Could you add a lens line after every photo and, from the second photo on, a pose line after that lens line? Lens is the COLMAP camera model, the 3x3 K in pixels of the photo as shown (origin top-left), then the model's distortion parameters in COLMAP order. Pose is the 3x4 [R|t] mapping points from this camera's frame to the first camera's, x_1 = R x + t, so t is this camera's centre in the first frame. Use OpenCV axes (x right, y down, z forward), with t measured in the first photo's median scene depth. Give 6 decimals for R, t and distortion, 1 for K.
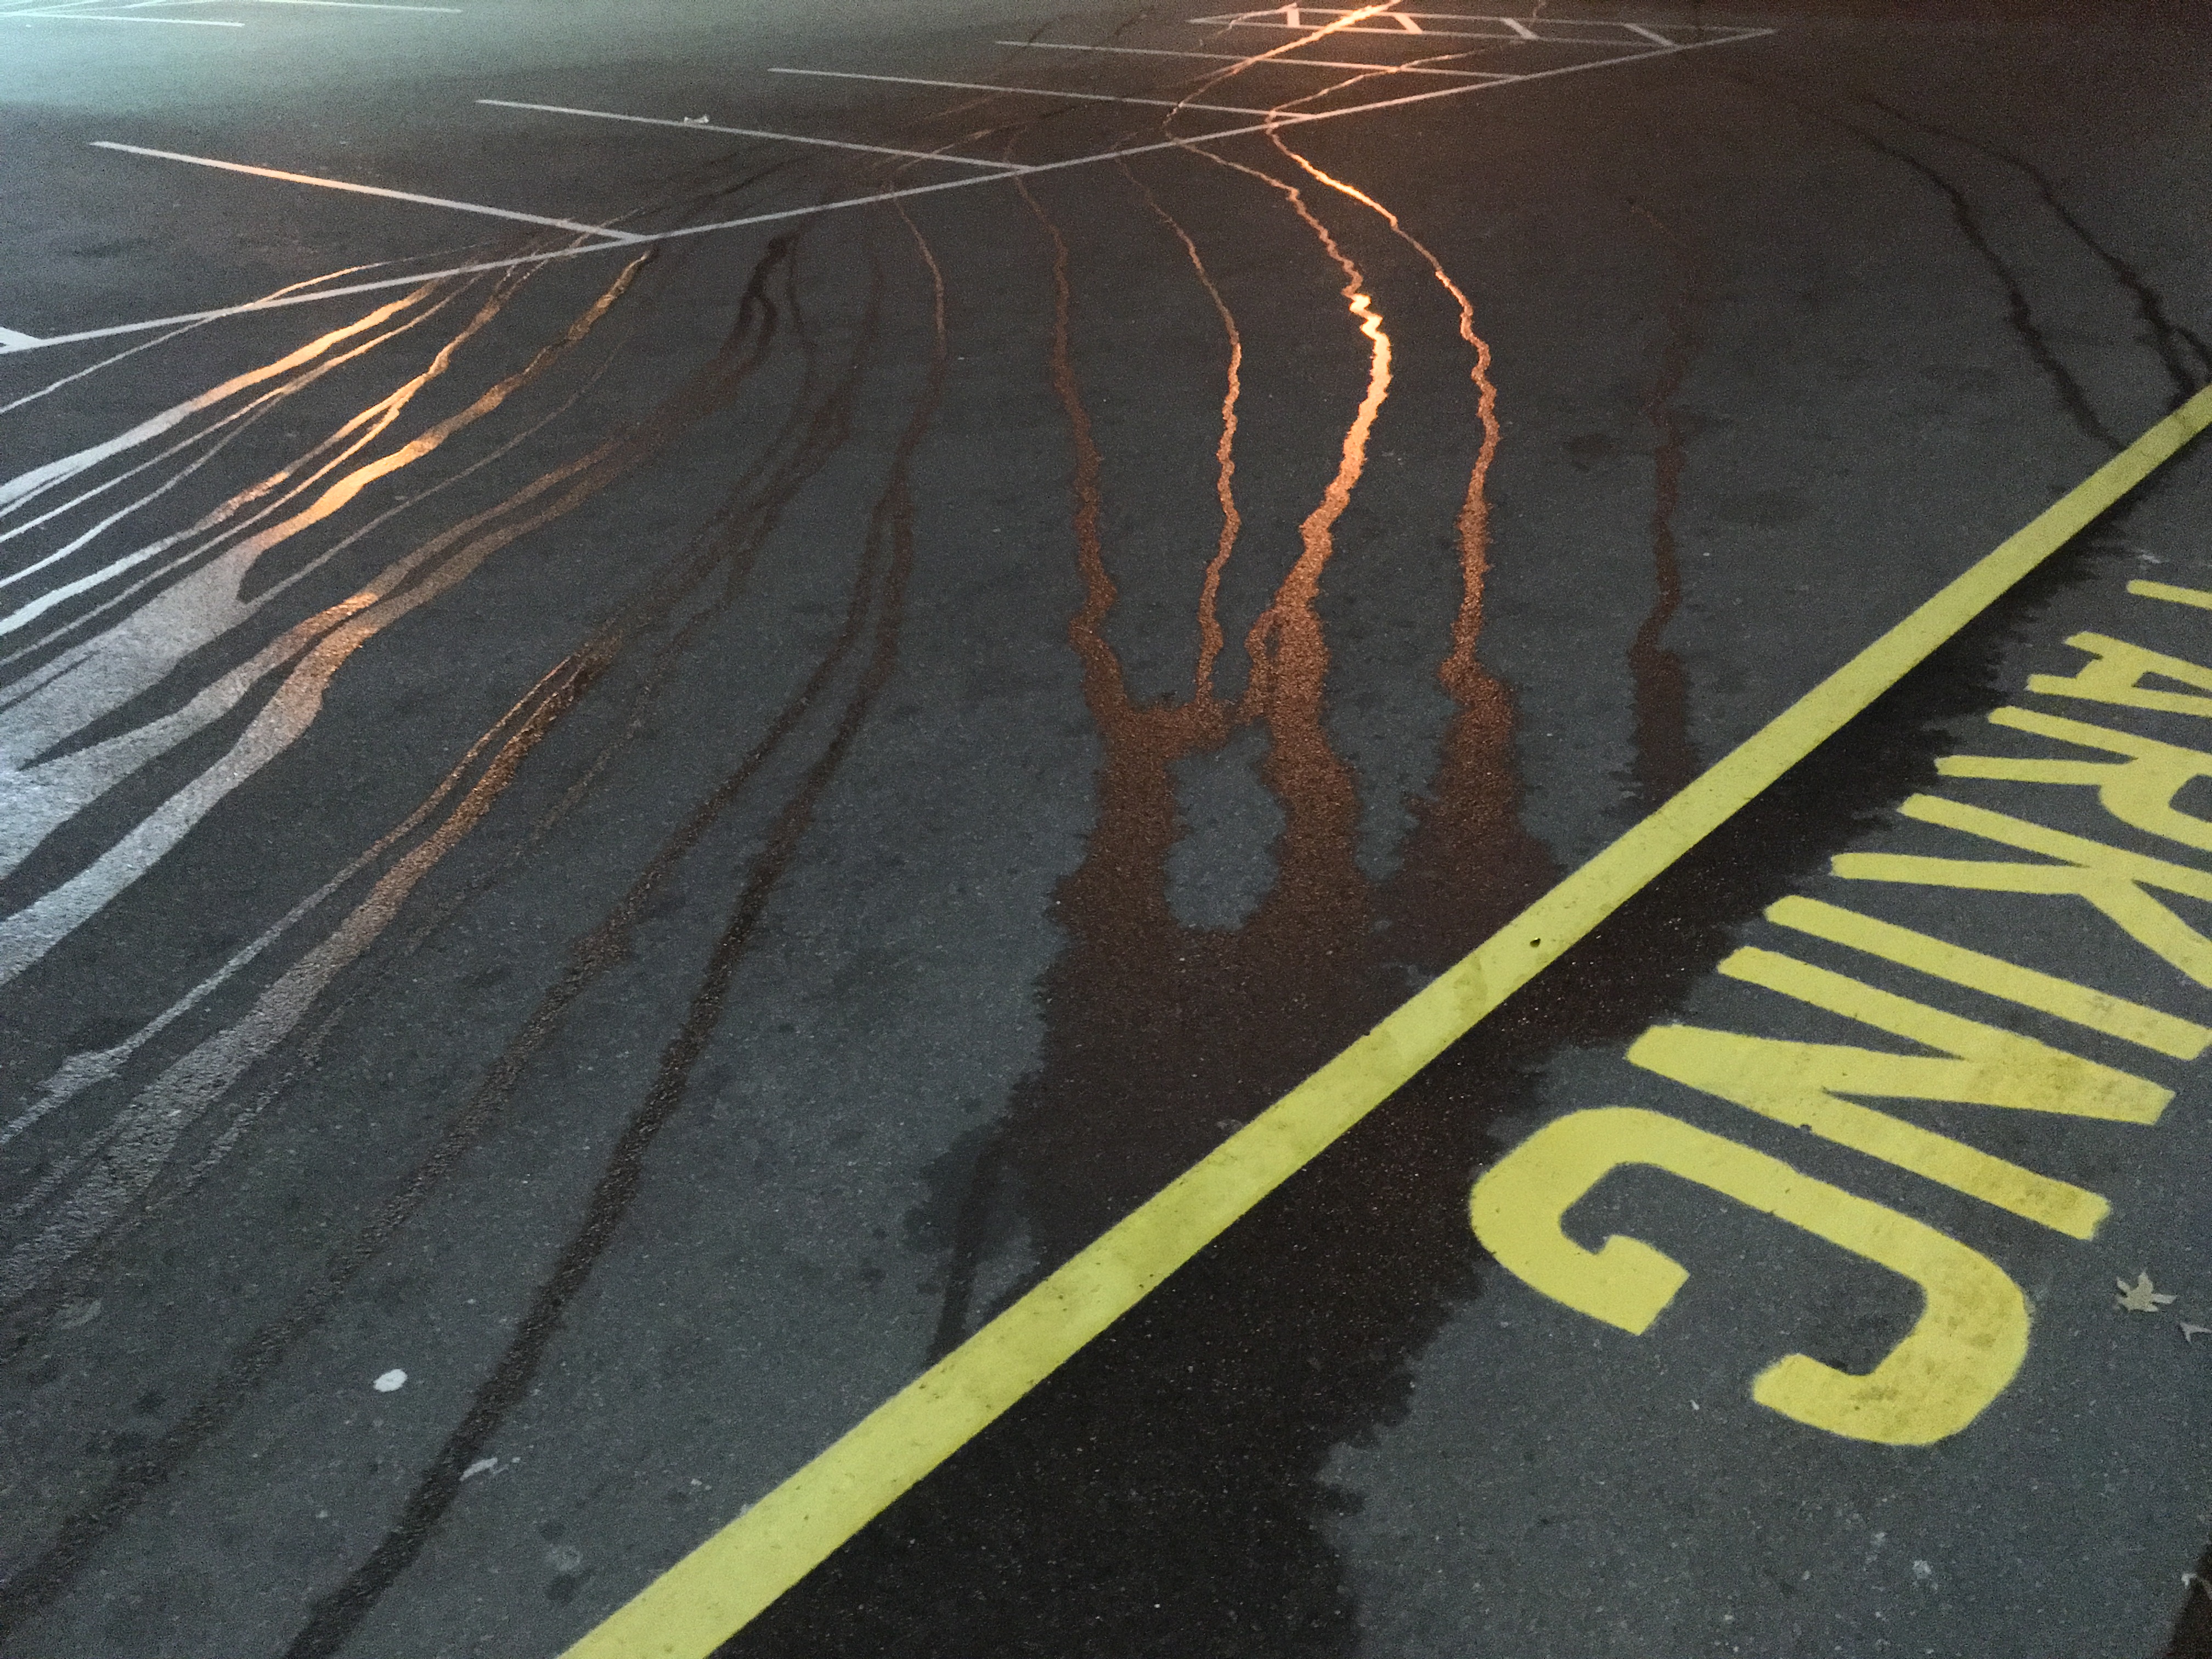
lens RADIAL K [[1837.2, 0, 1106.0], [0, 1837.2, 829.5], [0, 0, 1]] dist [0.081512, -0.095623]
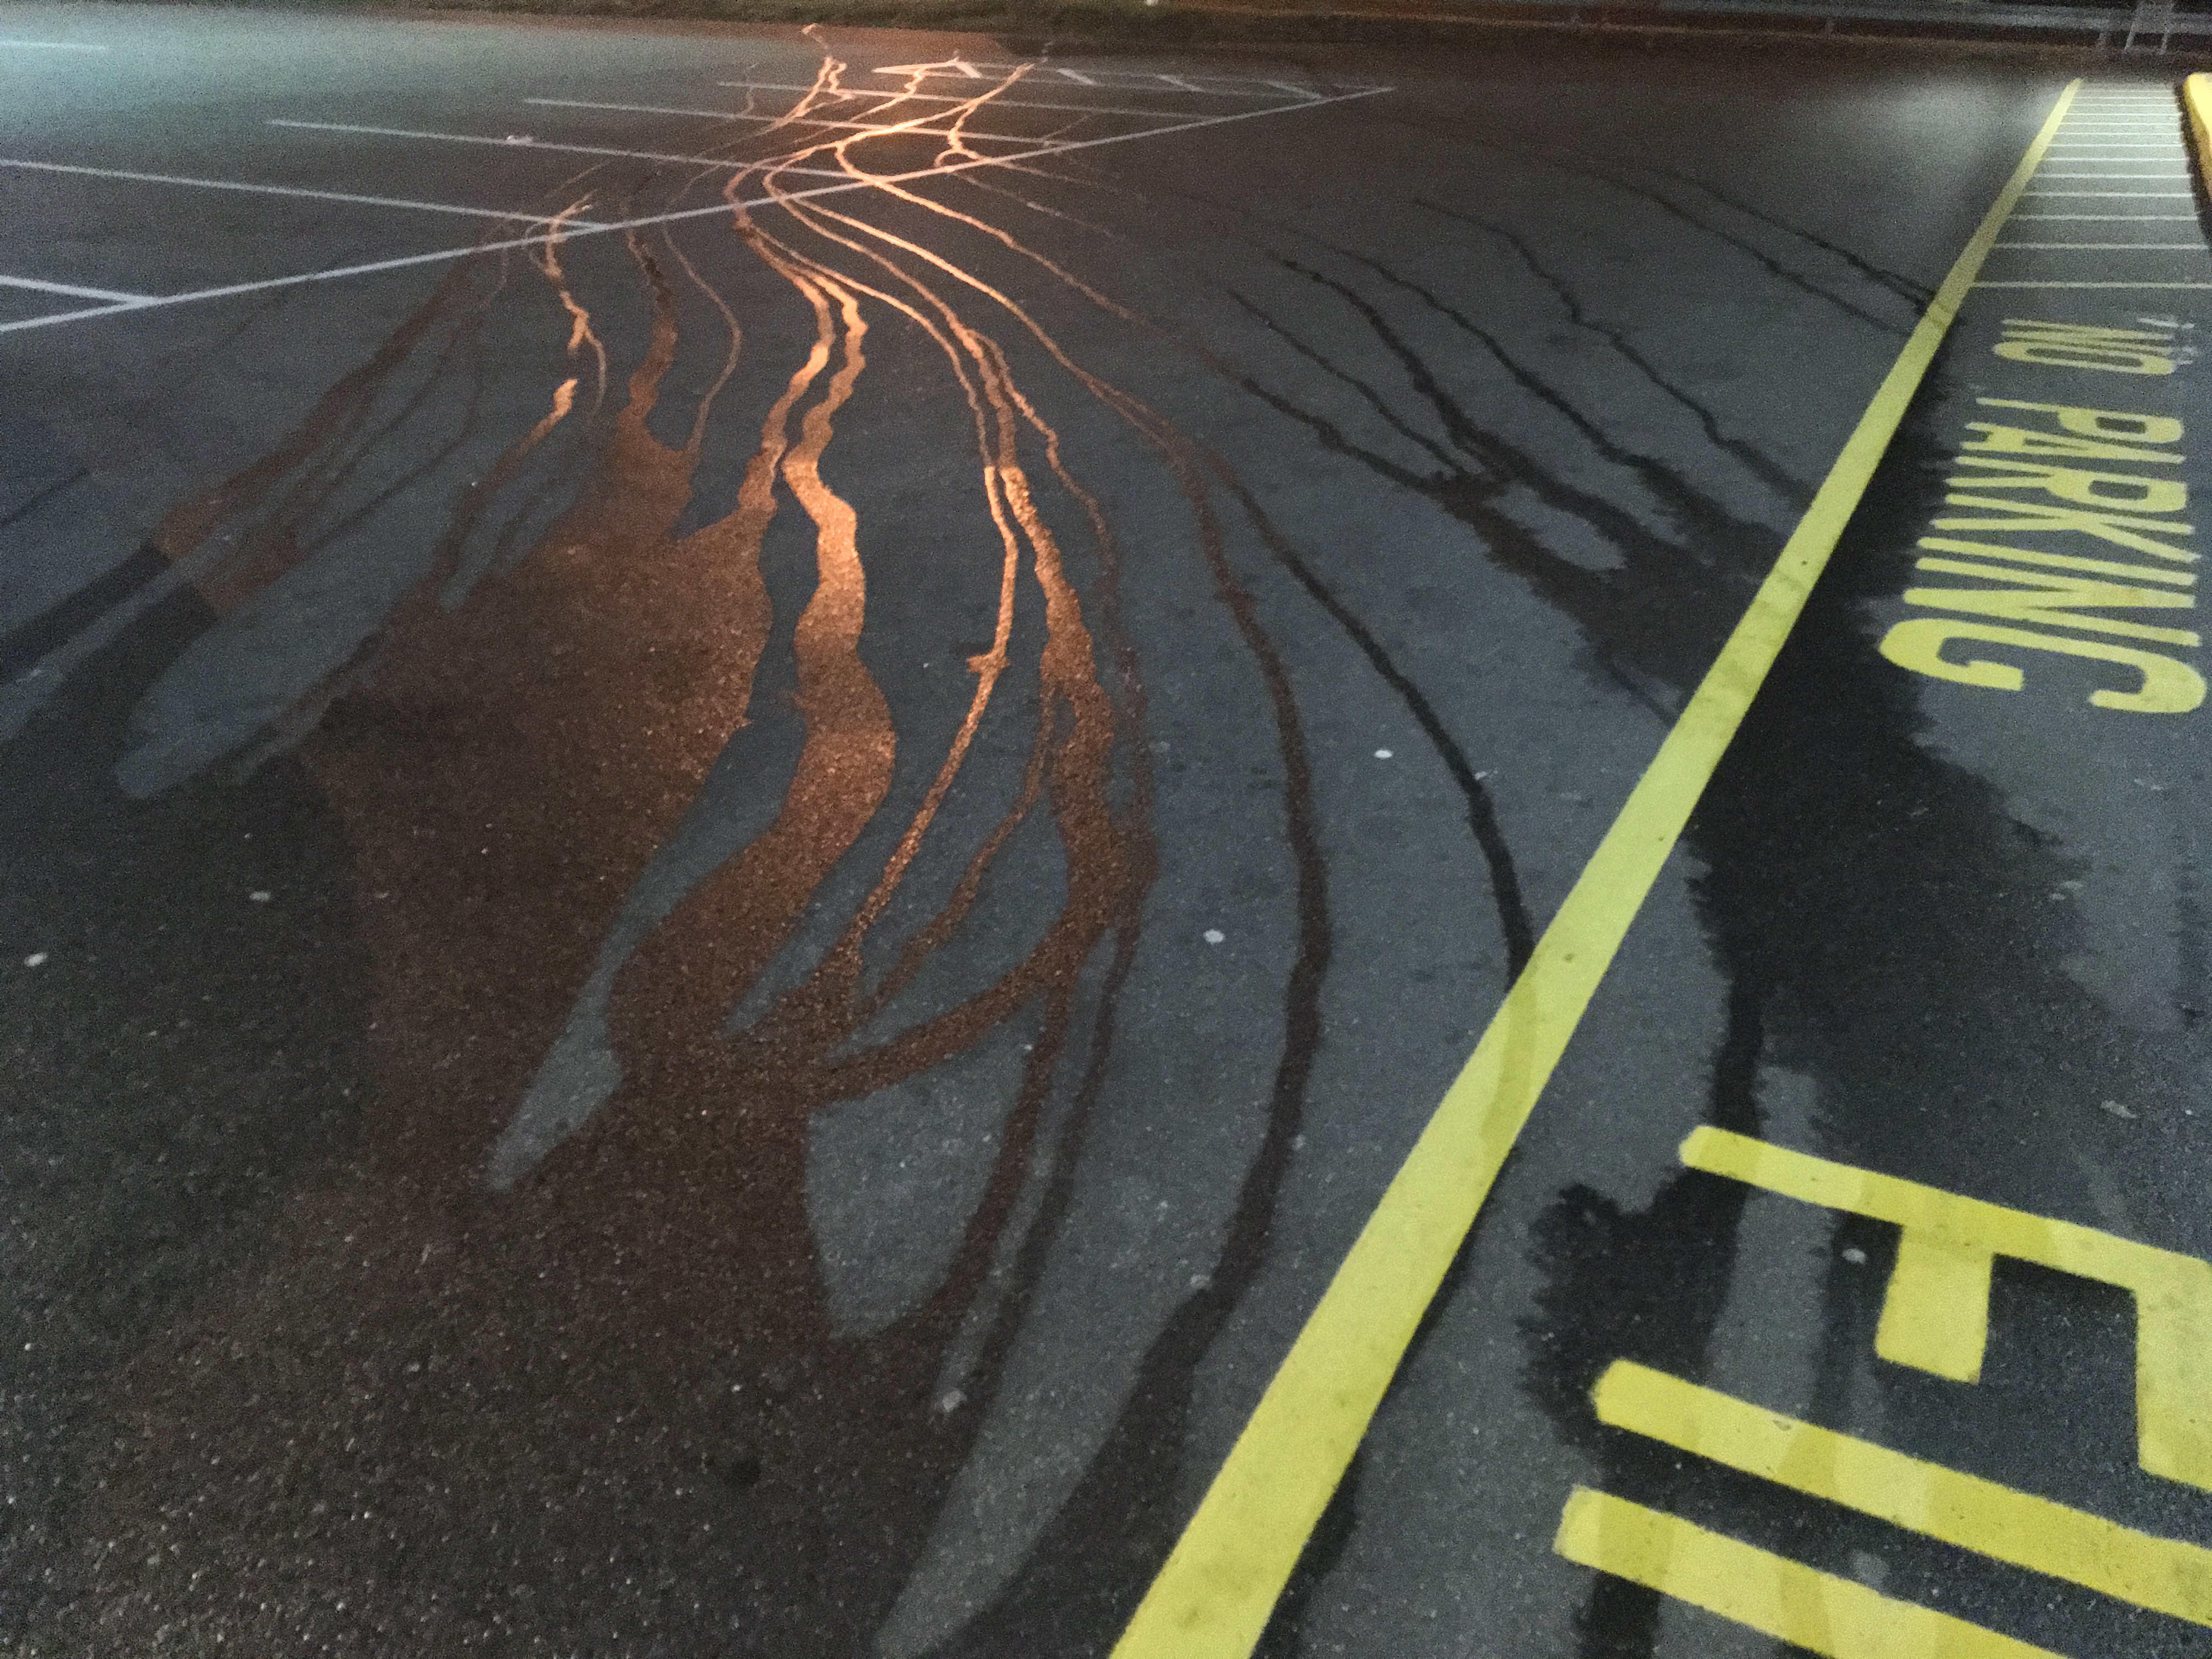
lens RADIAL K [[1837.2, 0, 1106.0], [0, 1837.2, 829.5], [0, 0, 1]] dist [0.081512, -0.095623]
pose [[0.968838, -0.076586, 0.235558, -0.563802], [0.084785, 0.996089, -0.024864, 0.211670], [-0.232732, 0.044061, 0.971542, -0.300437]]
